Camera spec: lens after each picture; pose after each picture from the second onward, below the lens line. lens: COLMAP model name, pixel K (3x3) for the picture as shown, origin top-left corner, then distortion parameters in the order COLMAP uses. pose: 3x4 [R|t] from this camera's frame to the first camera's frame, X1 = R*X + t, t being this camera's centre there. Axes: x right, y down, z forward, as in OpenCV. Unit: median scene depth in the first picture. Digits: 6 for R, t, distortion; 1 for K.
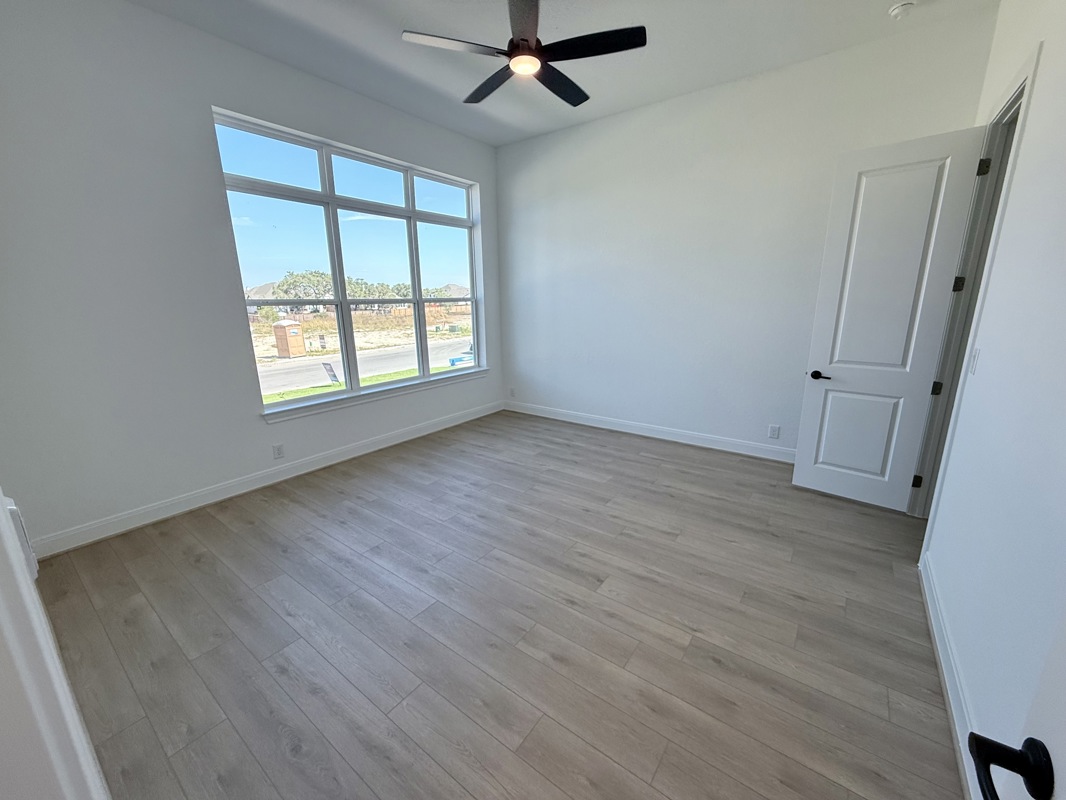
lens RADIAL K [[426.2, 0, 533.0], [0, 426.2, 400.0], [0, 0, 1]] dist [0.000457, 0.000091]
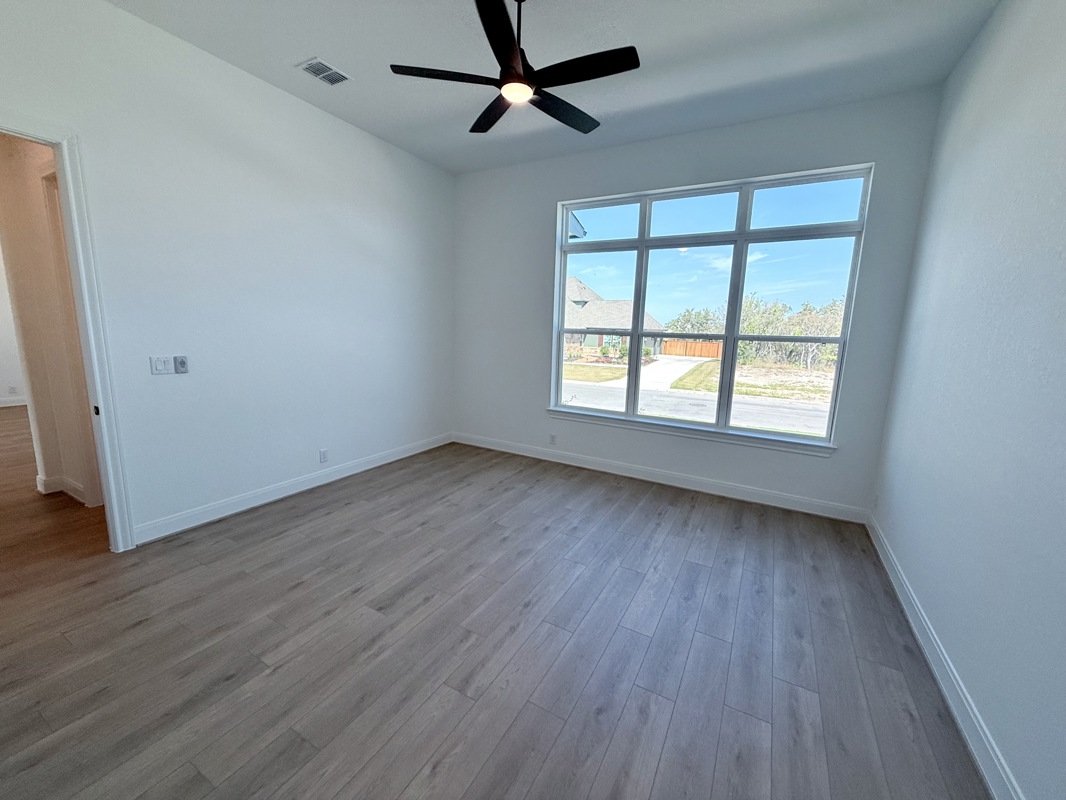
lens RADIAL K [[426.2, 0, 533.0], [0, 426.2, 400.0], [0, 0, 1]] dist [0.000457, 0.000091]
pose [[0.125114, 0.182401, -0.975231, 0.715395], [-0.263101, 0.953863, 0.144650, -0.182855], [0.956621, 0.238486, 0.167332, 0.700895]]
